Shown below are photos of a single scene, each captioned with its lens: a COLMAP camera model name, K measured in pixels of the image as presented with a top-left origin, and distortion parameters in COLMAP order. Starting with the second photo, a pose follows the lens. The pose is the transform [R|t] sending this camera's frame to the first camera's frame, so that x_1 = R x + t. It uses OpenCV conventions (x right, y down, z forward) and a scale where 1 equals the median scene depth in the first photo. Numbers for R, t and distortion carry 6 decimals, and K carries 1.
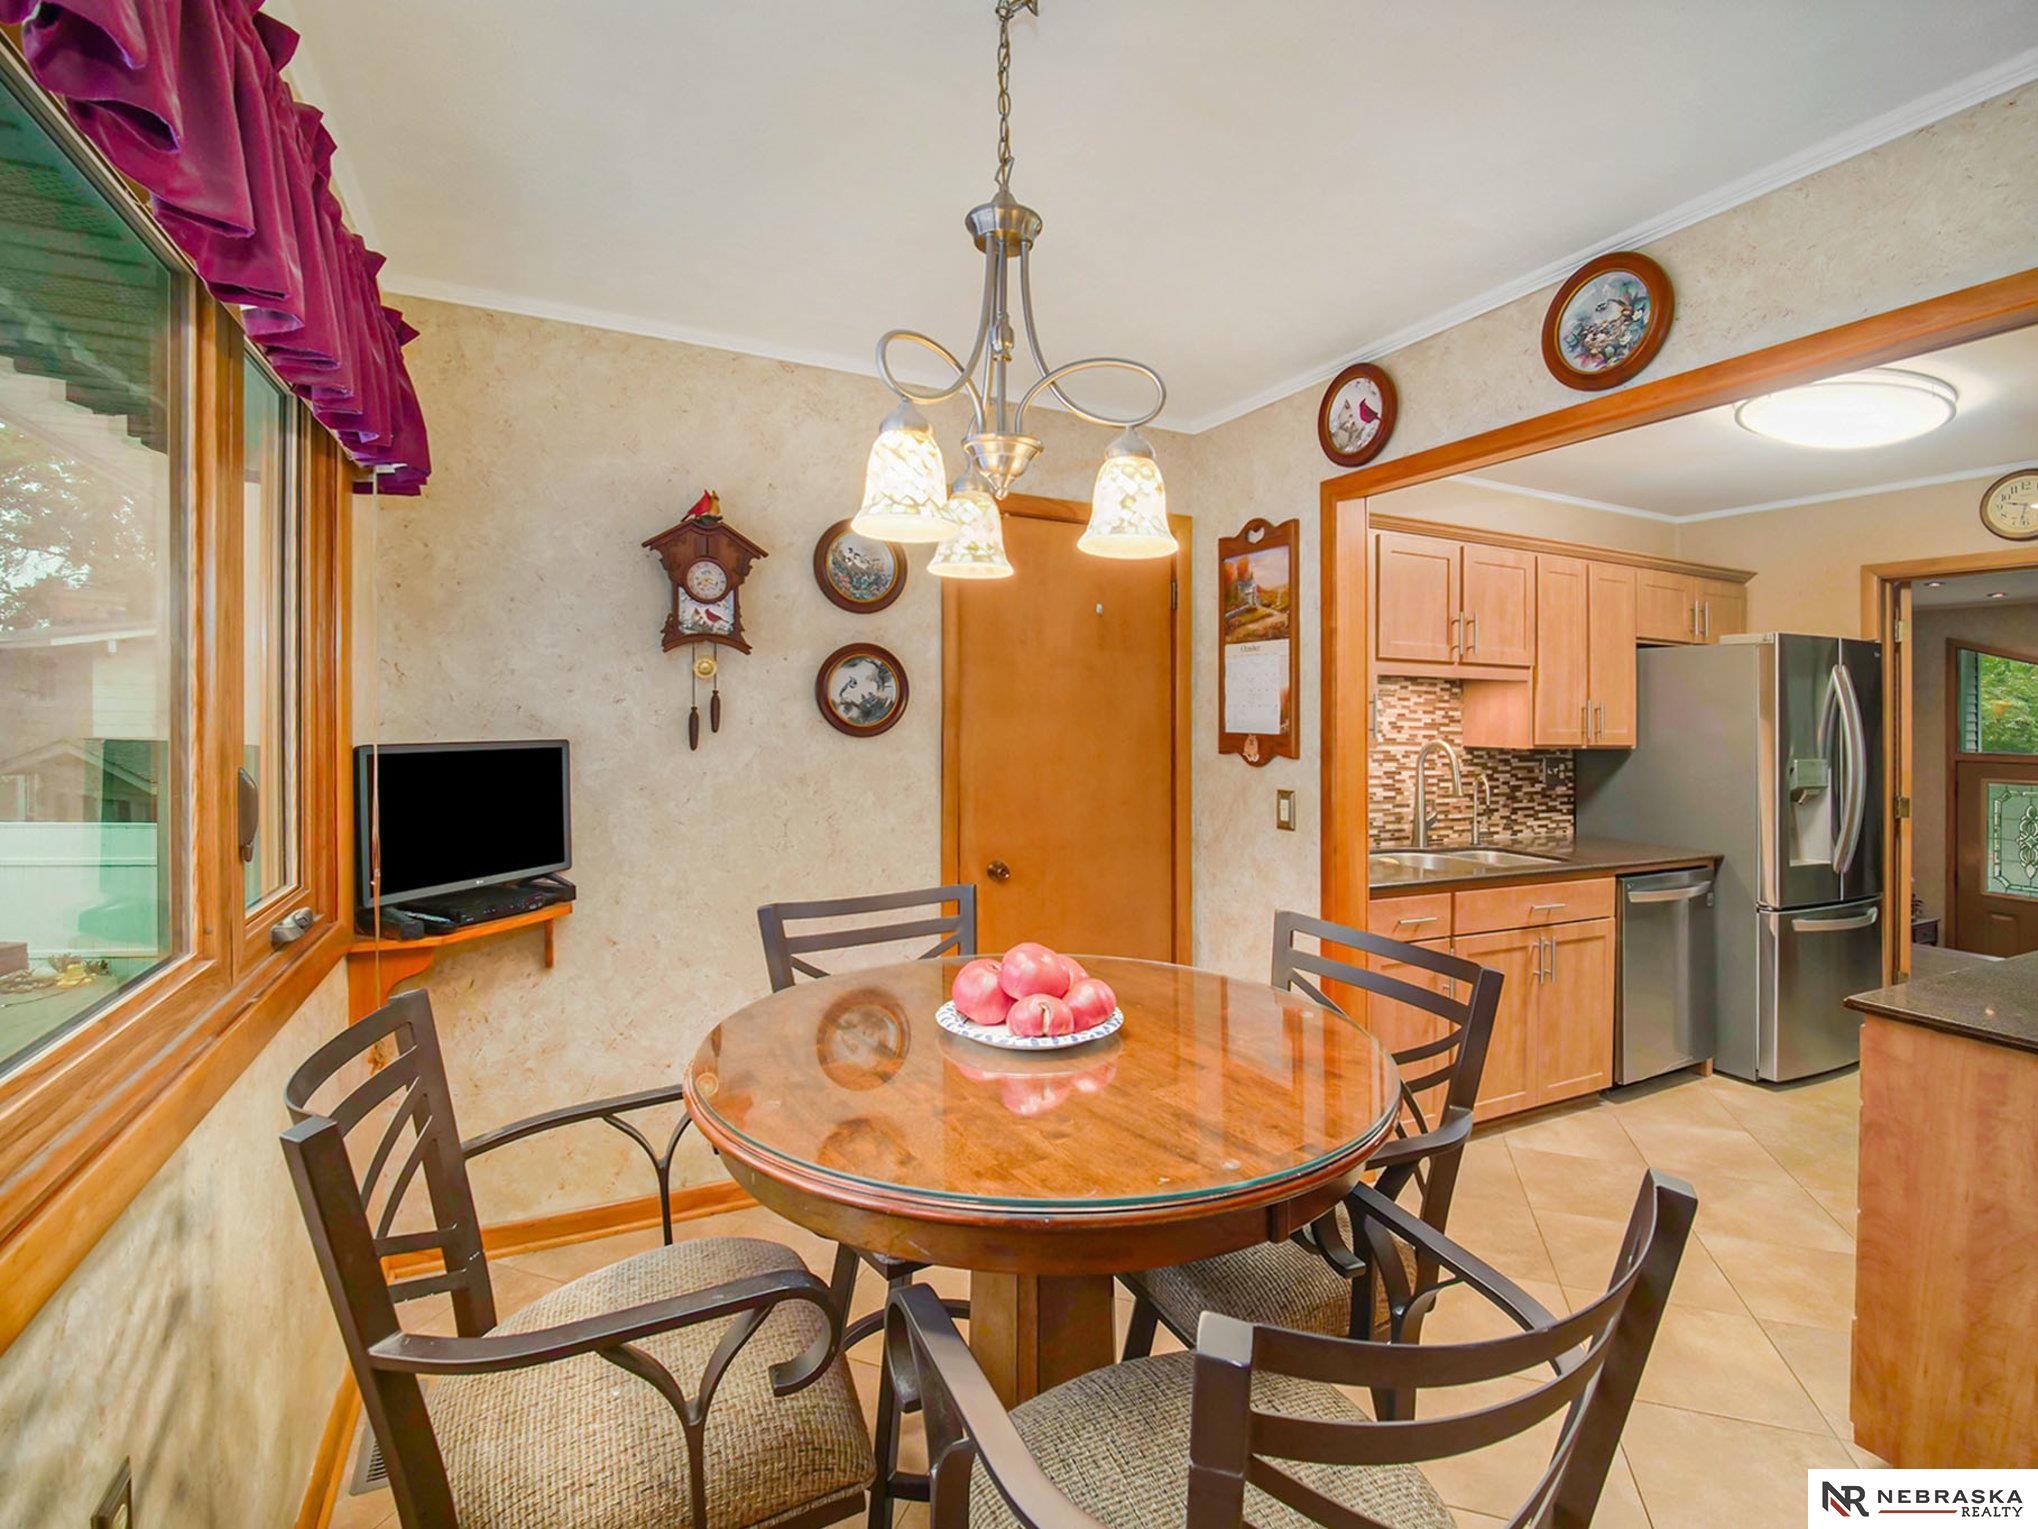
lens RADIAL K [[945.8, 0, 1031.0], [0, 945.8, 731.7], [0, 0, 1]] dist [-0.010996, -0.000644]
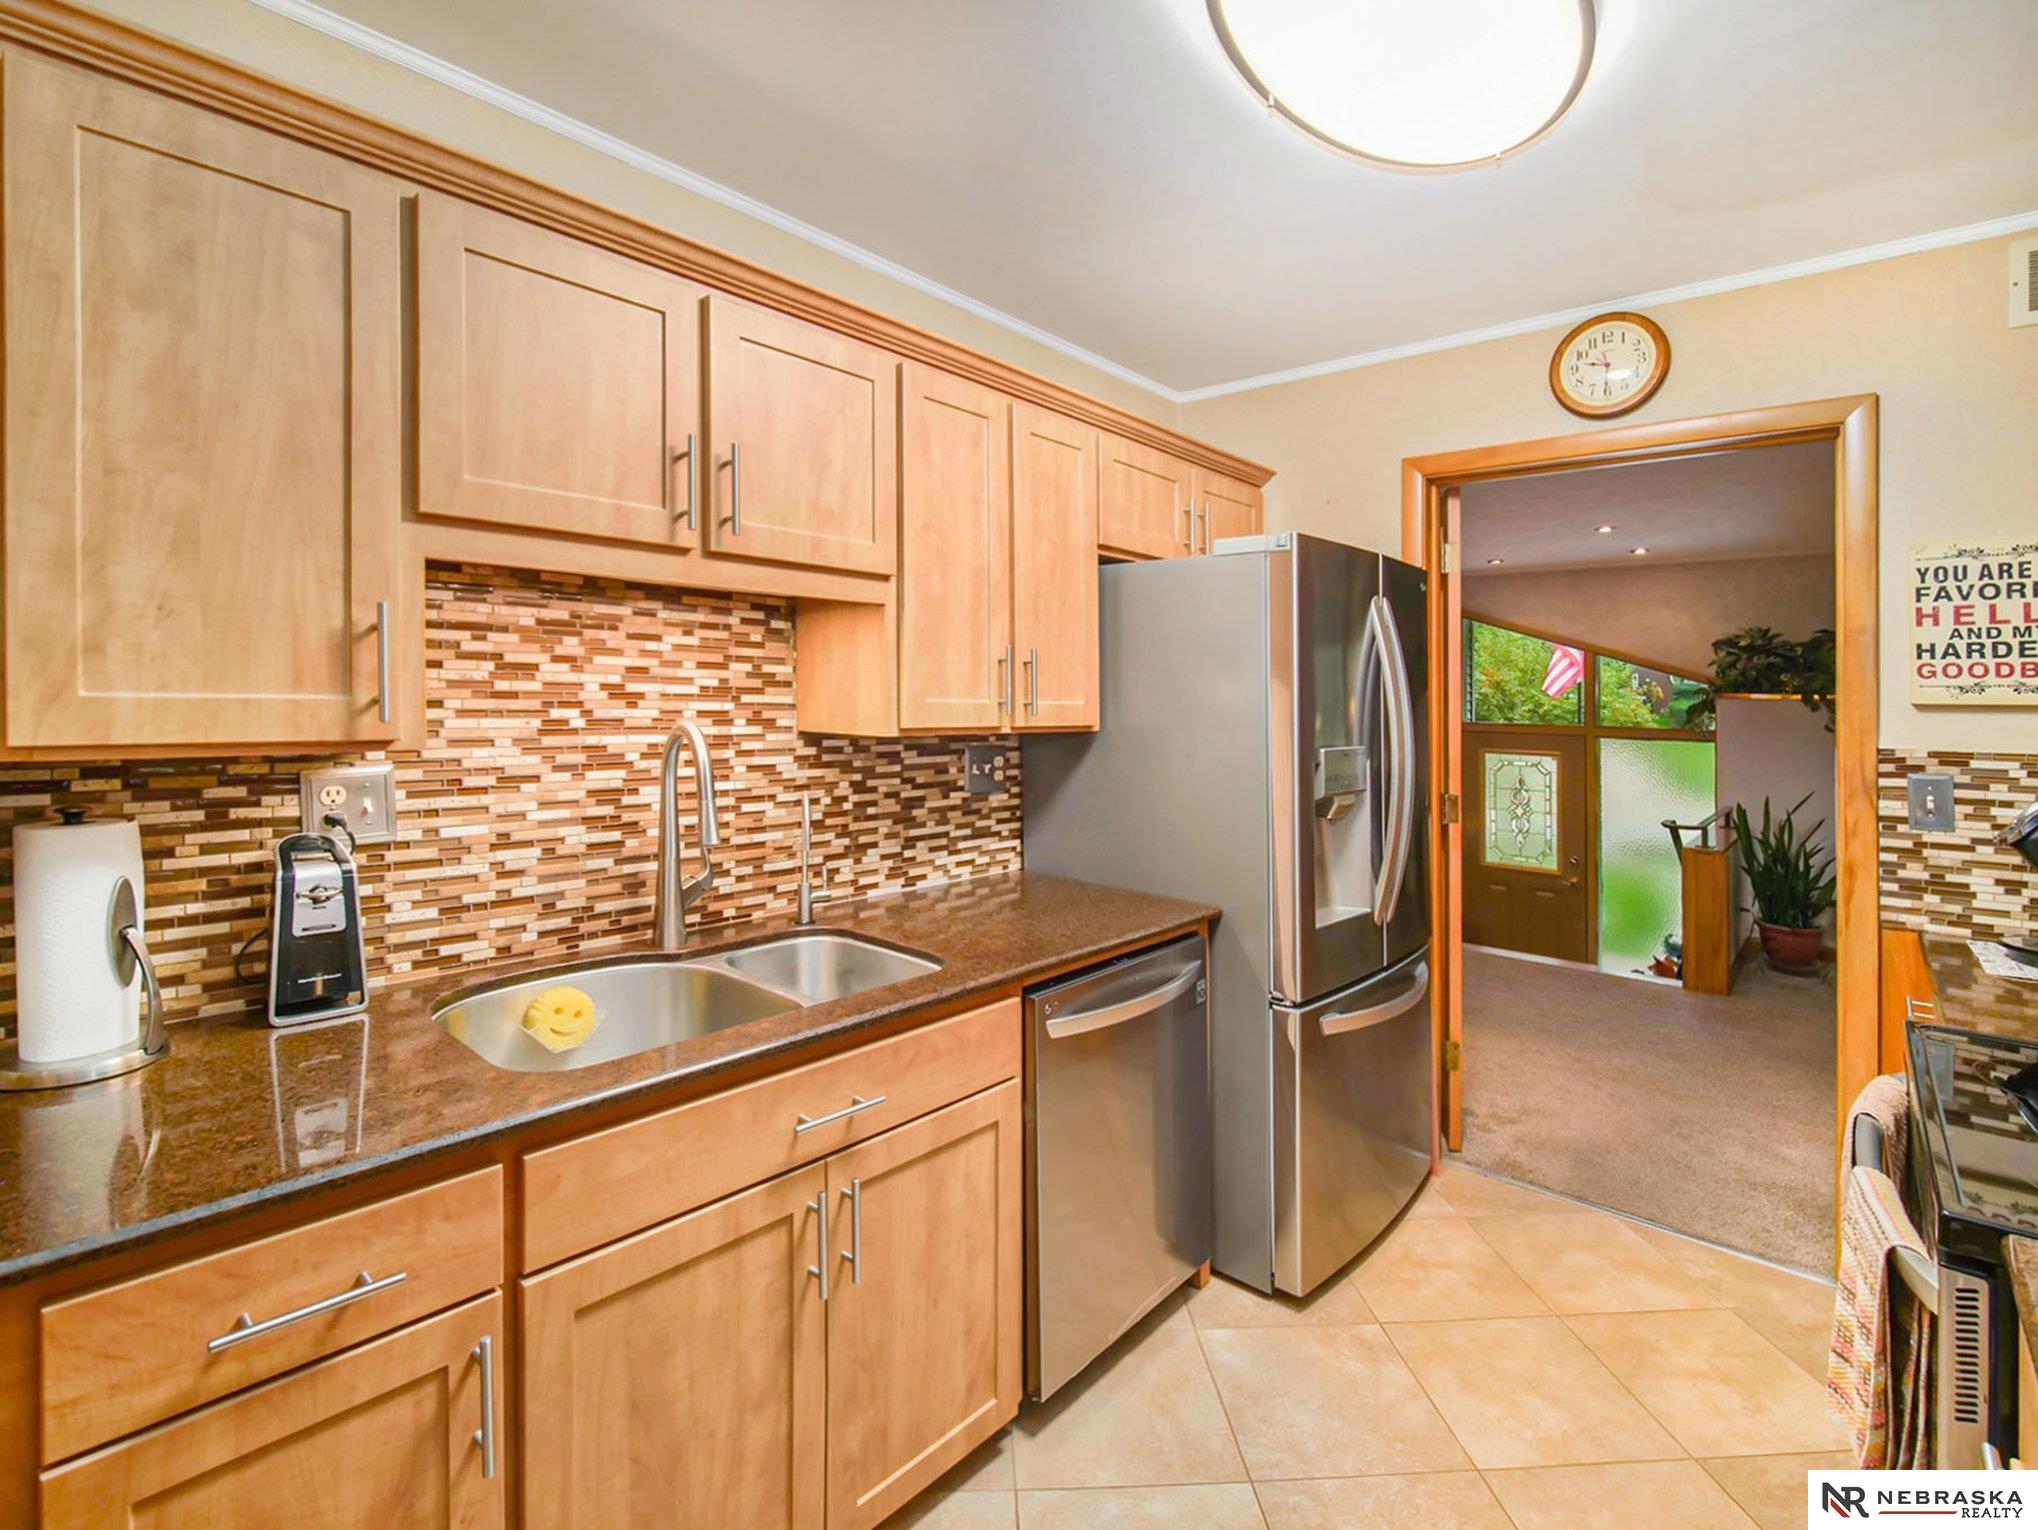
lens RADIAL K [[918.7, 0, 984.1], [0, 918.7, 709.5], [0, 0, 1]] dist [0.002039, 0.000009]
pose [[0.945655, -0.007477, 0.325085, 0.399991], [0.006297, 0.999969, 0.004682, 0.001402], [-0.325110, -0.002380, 0.945673, 0.491552]]
